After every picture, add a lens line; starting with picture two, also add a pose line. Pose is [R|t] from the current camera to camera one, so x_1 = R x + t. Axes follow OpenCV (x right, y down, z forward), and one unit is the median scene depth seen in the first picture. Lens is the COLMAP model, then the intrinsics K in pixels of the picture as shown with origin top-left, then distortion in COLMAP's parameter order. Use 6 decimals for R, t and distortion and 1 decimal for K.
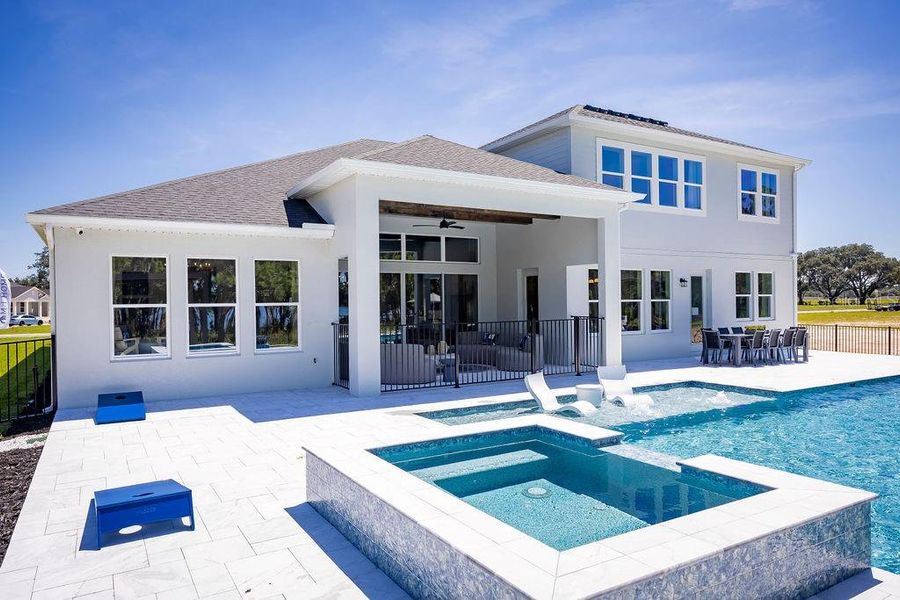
lens RADIAL K [[578.6, 0, 448.3], [0, 578.6, 309.9], [0, 0, 1]] dist [0.007261, -0.004895]
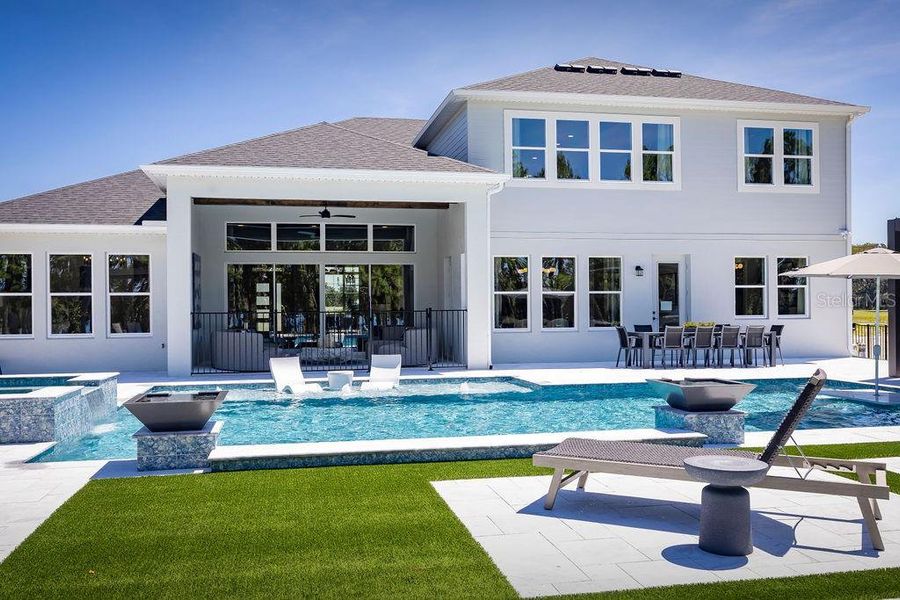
lens RADIAL K [[493.3, 0, 449.8], [0, 493.3, 290.3], [0, 0, 1]] dist [-0.014136, 0.001658]
pose [[0.919491, 0.007616, -0.393038, 0.456623], [-0.011853, 0.999895, -0.008356, -0.010791], [0.392933, 0.012342, 0.919484, 0.259748]]
